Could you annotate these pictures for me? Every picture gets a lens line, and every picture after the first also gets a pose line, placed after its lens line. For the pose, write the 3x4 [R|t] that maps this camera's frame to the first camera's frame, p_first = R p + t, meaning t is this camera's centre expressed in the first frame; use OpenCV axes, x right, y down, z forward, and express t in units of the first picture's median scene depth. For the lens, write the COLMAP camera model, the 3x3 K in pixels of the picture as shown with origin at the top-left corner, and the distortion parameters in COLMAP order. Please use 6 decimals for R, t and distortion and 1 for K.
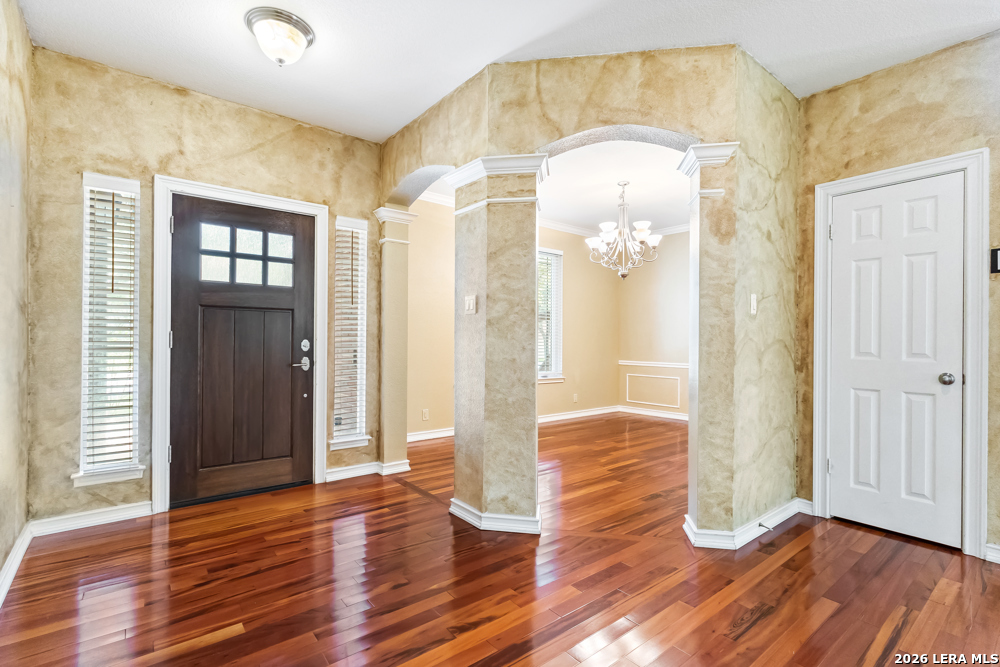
lens RADIAL K [[462.9, 0, 502.9], [0, 462.9, 340.2], [0, 0, 1]] dist [-0.005117, 0.001786]
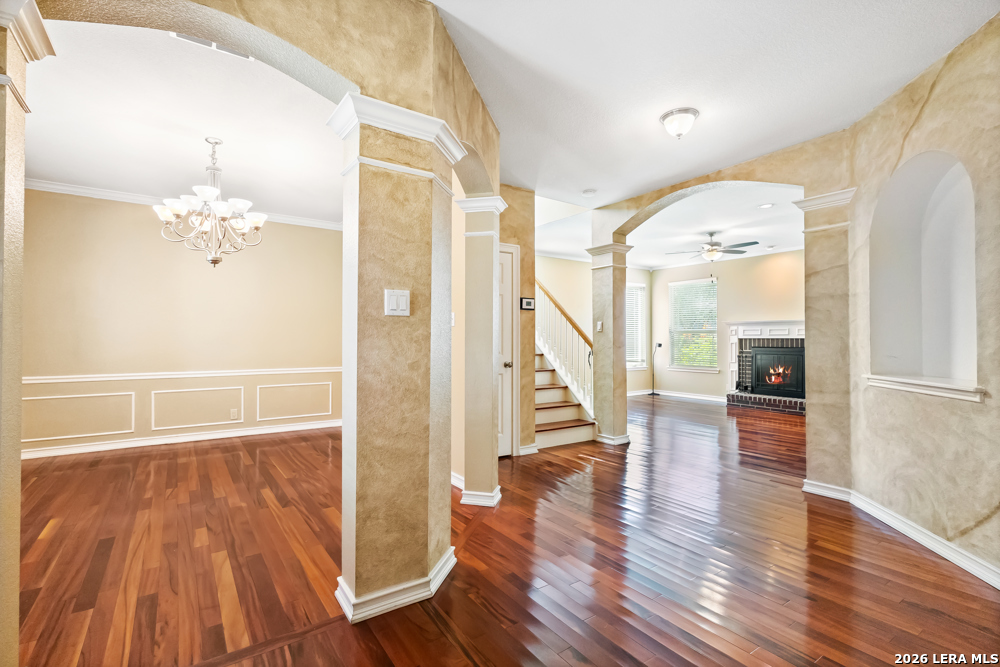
lens RADIAL K [[462.9, 0, 501.5], [0, 462.9, 332.8], [0, 0, 1]] dist [-0.005117, 0.001786]
pose [[0.073258, 0.008069, 0.997280, -0.510560], [-0.000101, 0.999967, -0.008083, -0.016056], [-0.997313, 0.000492, 0.073257, 0.519289]]
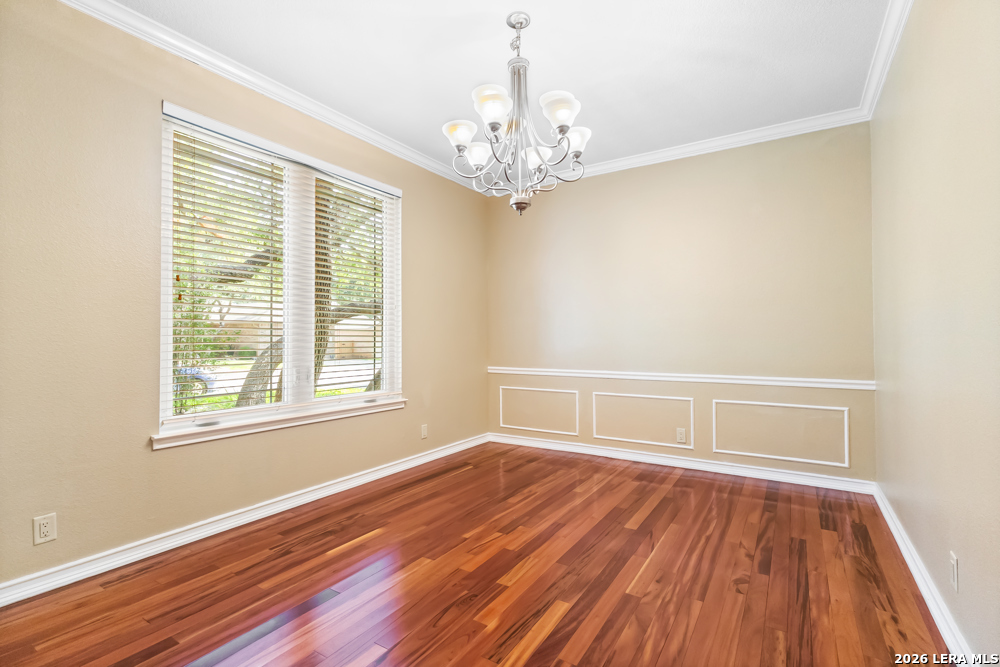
lens RADIAL K [[462.9, 0, 502.8], [0, 462.9, 330.9], [0, 0, 1]] dist [-0.005117, 0.001786]
pose [[0.948250, -0.004740, 0.317488, 0.094653], [0.008081, 0.999925, -0.009205, -0.001804], [-0.317420, 0.011294, 0.948218, 0.596023]]
